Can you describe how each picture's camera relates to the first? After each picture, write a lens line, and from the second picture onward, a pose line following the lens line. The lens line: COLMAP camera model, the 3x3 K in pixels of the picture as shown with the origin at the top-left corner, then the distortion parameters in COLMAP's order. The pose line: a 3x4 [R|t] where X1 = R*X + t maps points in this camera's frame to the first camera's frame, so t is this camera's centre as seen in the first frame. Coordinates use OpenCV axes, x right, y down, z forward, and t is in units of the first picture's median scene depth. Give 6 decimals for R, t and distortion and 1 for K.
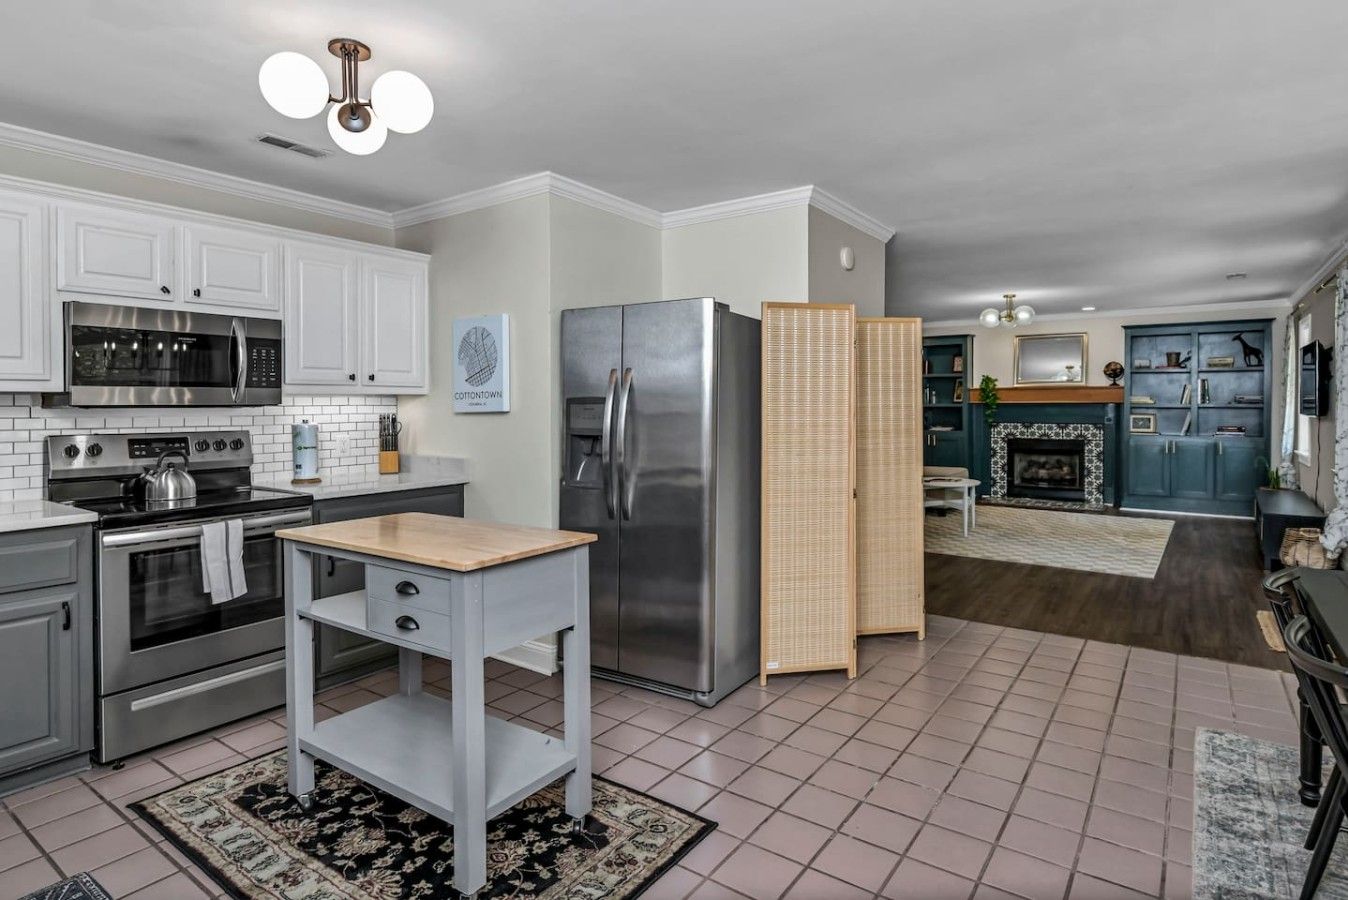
lens RADIAL K [[728.2, 0, 672.2], [0, 728.2, 405.7], [0, 0, 1]] dist [-0.000755, -0.000069]
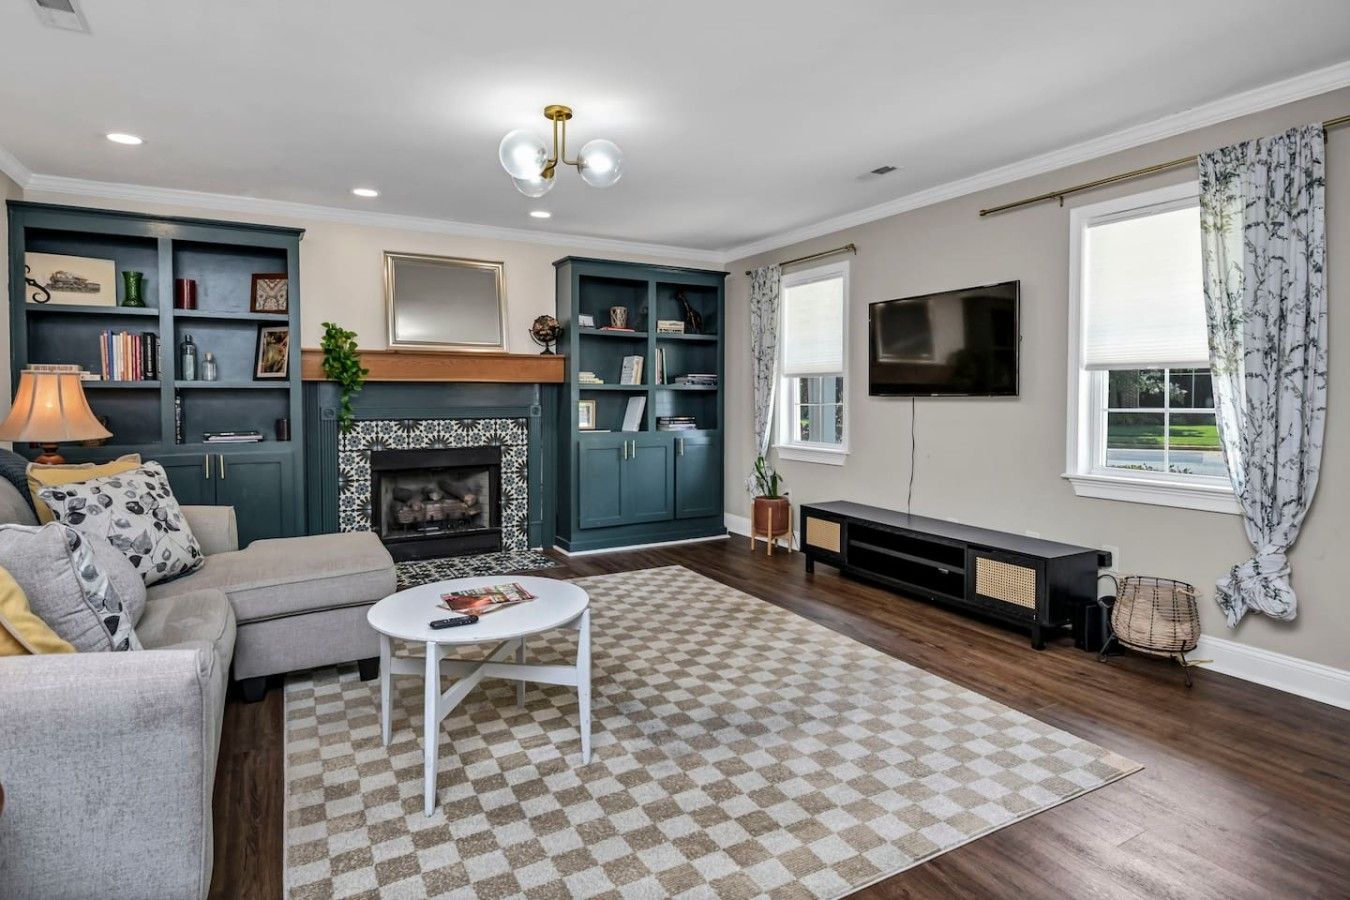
lens RADIAL K [[729.3, 0, 673.2], [0, 729.3, 405.7], [0, 0, 1]] dist [-0.000755, -0.000069]
pose [[0.425524, -0.008402, 0.904908, 0.091506], [0.007534, 0.999955, 0.005742, 0.012100], [-0.904916, 0.004375, 0.425568, 0.614888]]
